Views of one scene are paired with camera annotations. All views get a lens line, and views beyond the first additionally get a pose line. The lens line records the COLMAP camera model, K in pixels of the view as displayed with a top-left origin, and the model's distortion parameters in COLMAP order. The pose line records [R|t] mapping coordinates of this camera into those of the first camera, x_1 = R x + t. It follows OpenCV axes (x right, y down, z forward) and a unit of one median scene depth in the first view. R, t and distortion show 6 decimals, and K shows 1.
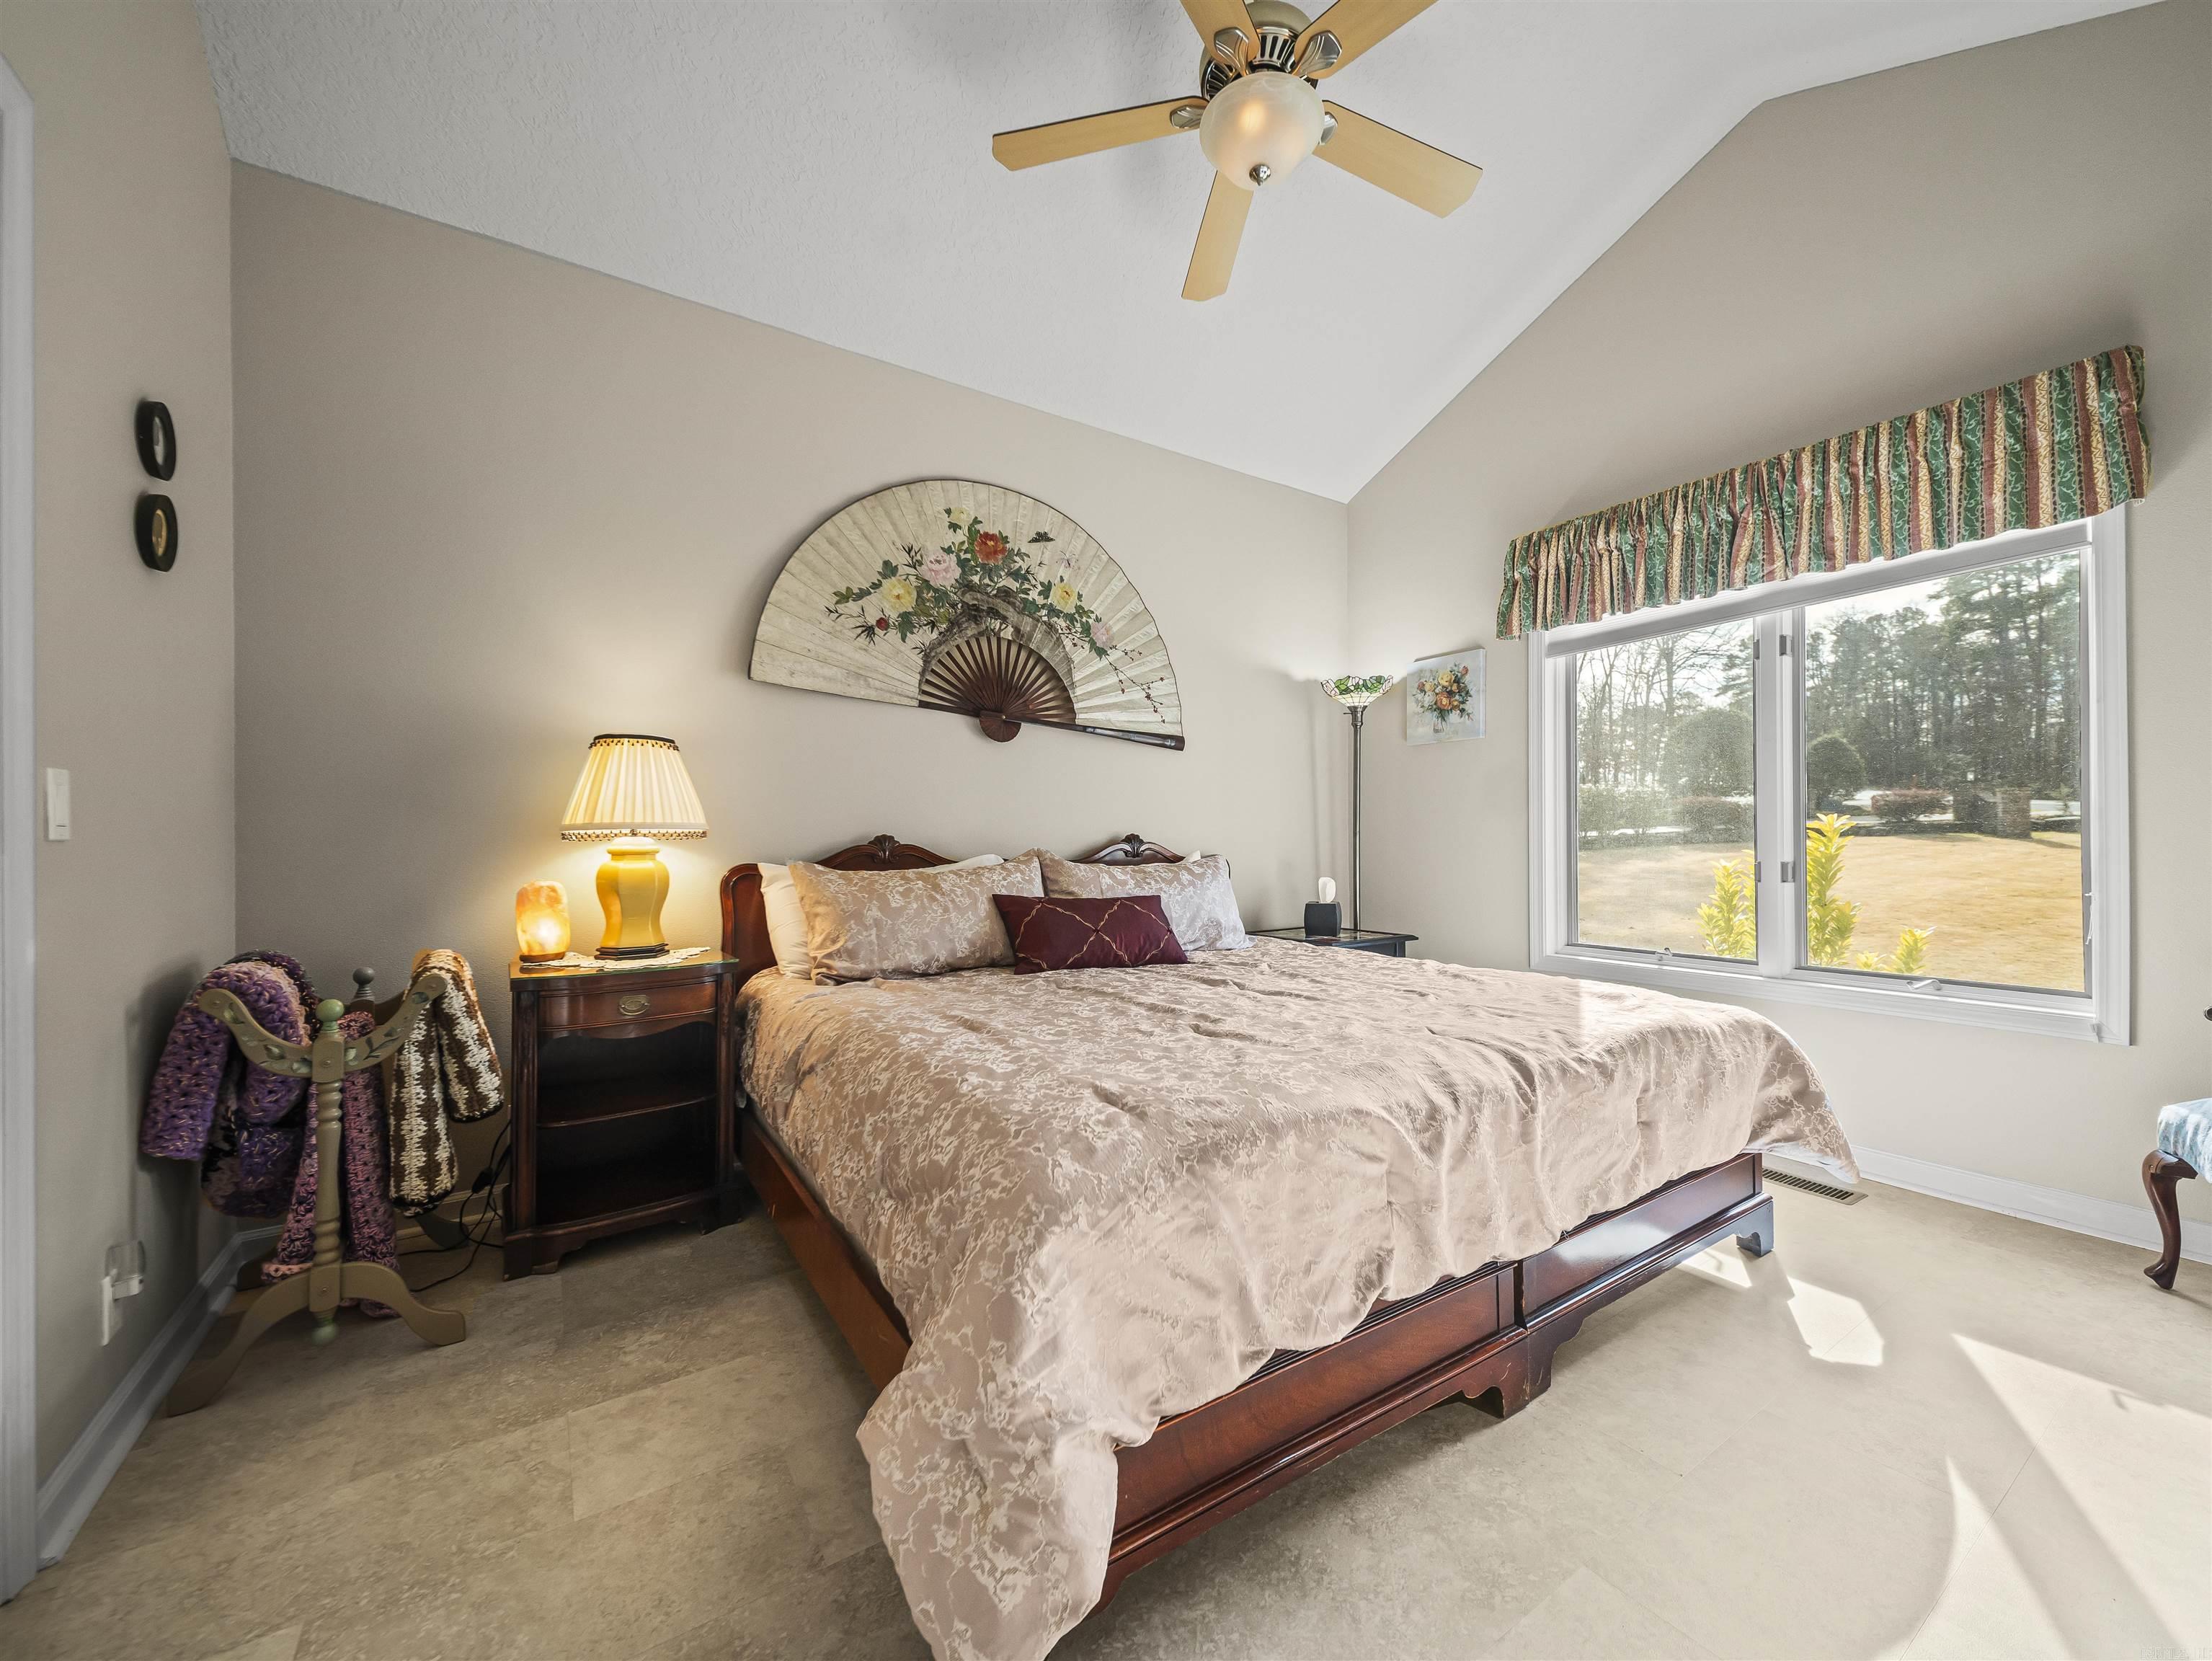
lens RADIAL K [[857.5, 0, 1121.0], [0, 857.5, 838.9], [0, 0, 1]] dist [0.000973, 0.000152]
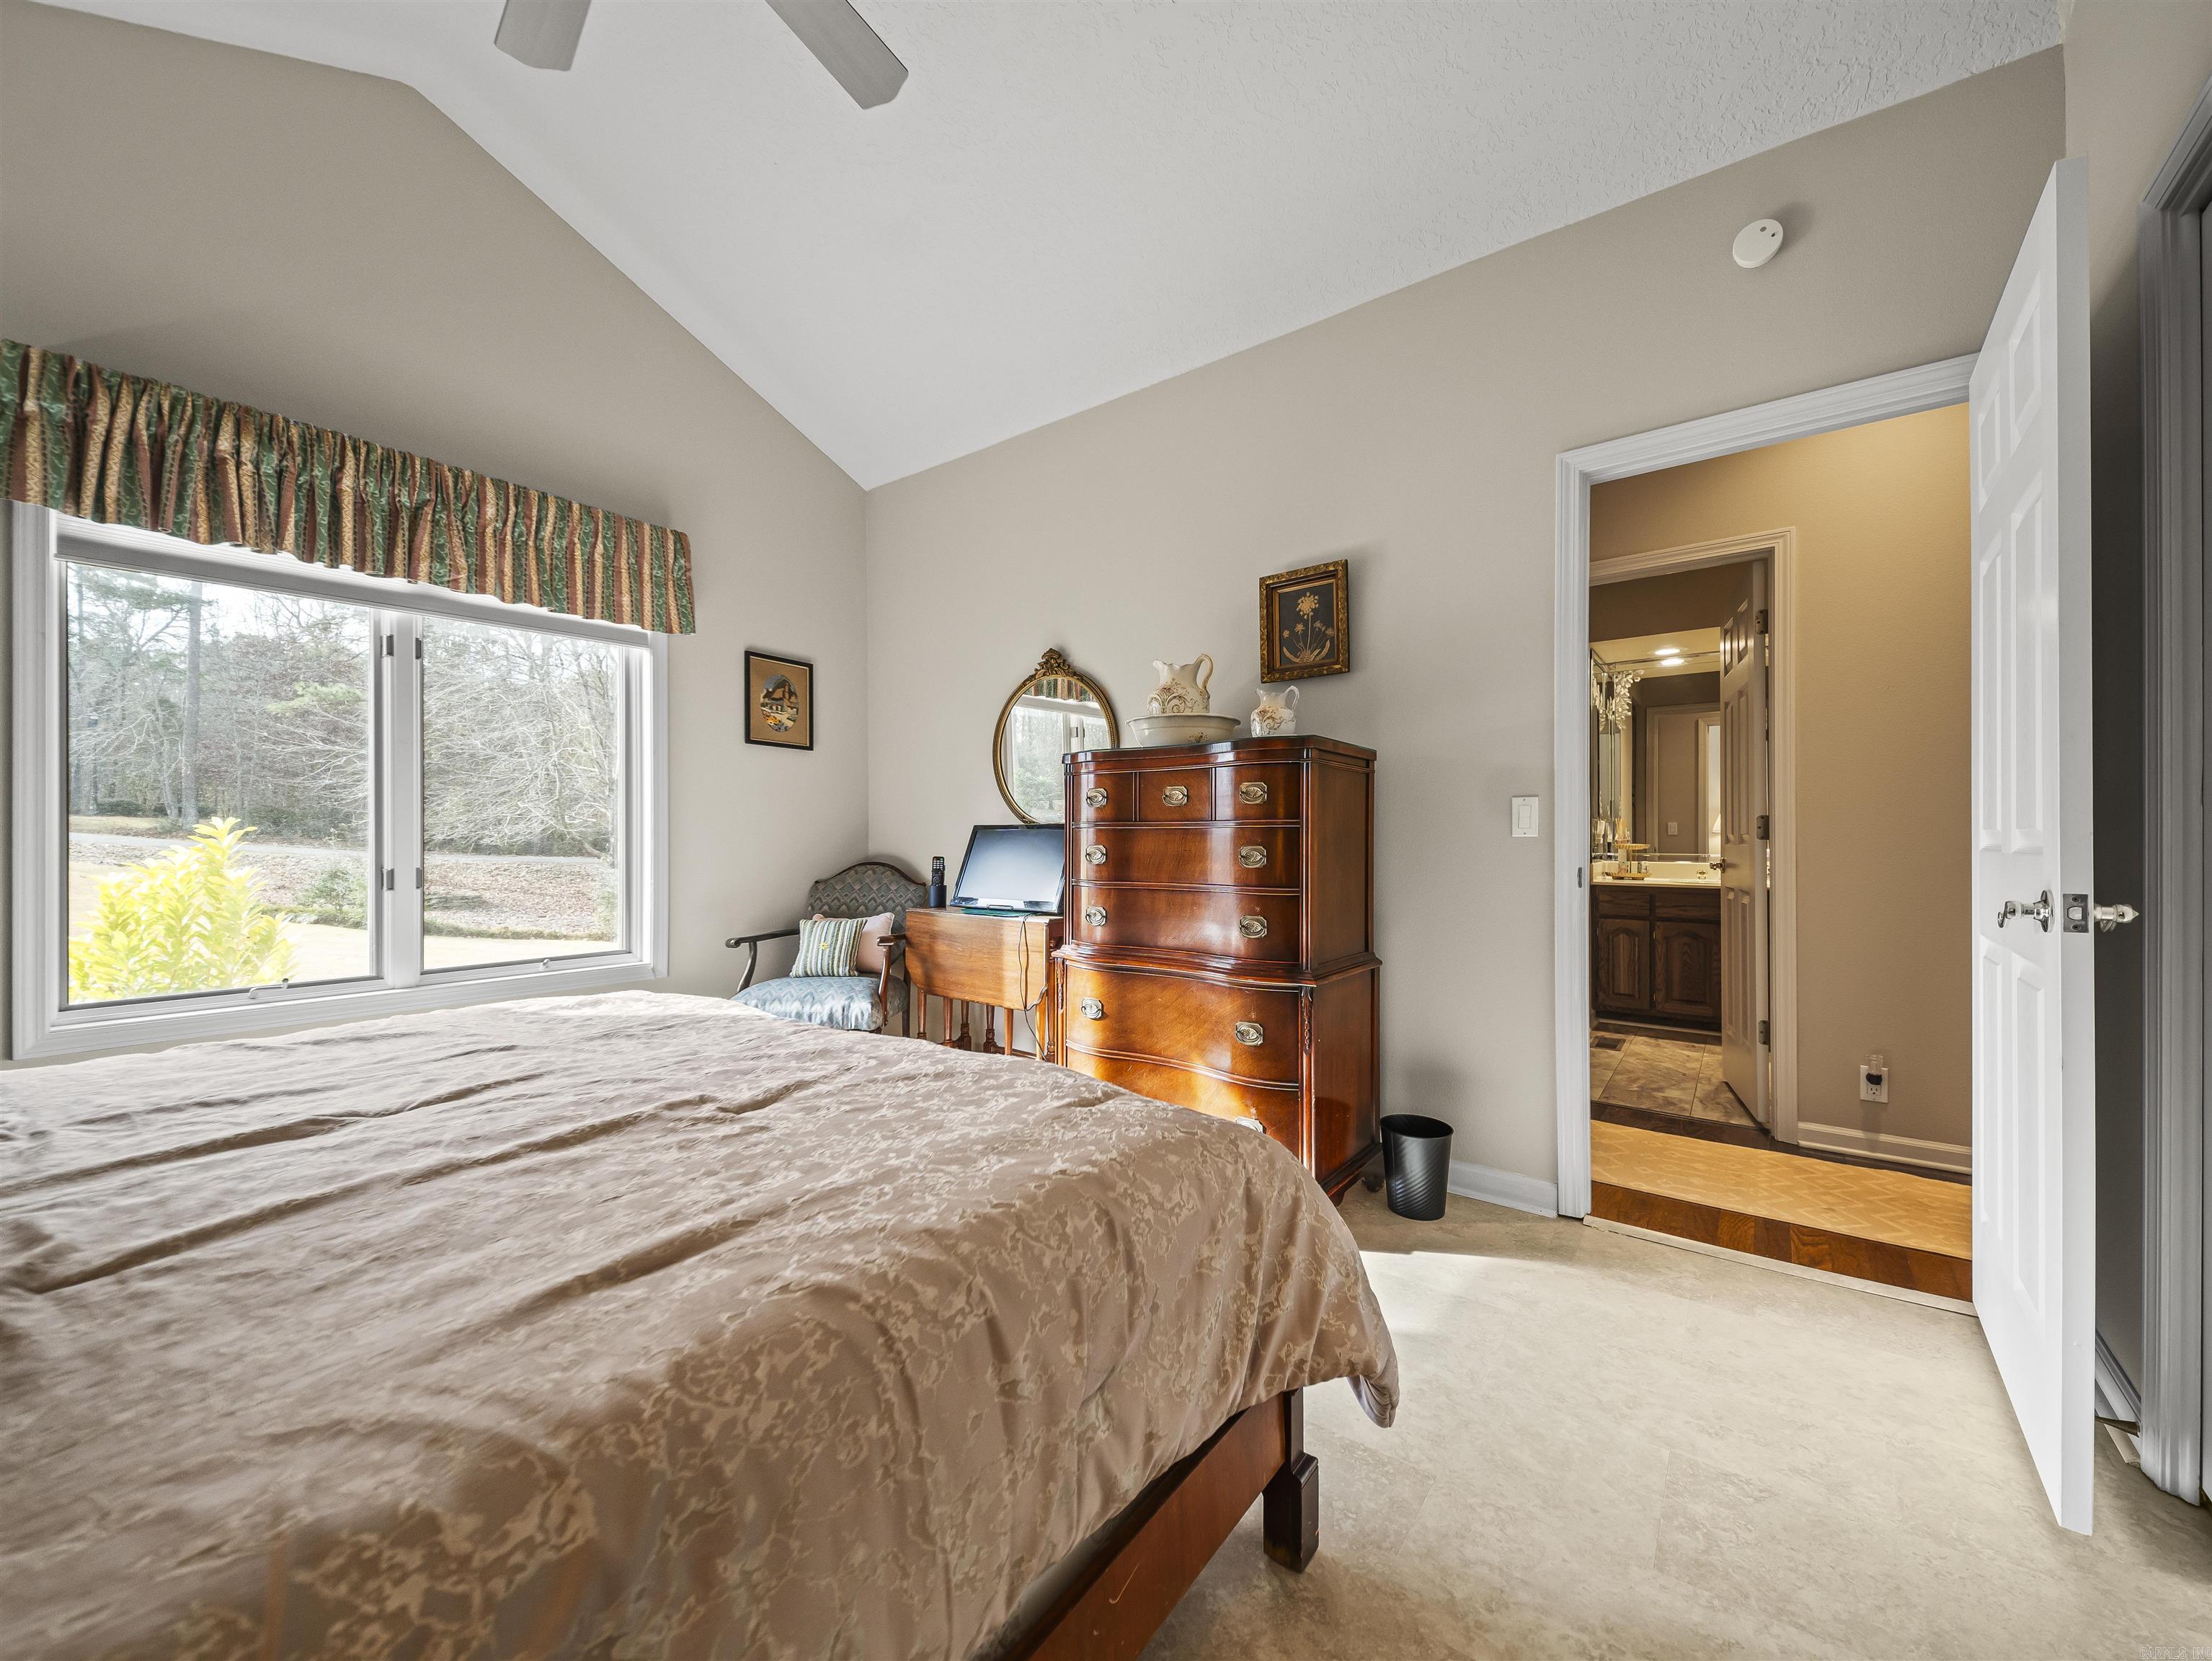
lens RADIAL K [[857.5, 0, 1121.0], [0, 857.5, 838.9], [0, 0, 1]] dist [0.000973, 0.000152]
pose [[-0.352912, 0.010574, 0.935597, -0.563757], [0.003252, 0.999944, -0.010075, 0.005227], [-0.935651, -0.000513, -0.352927, 0.776216]]
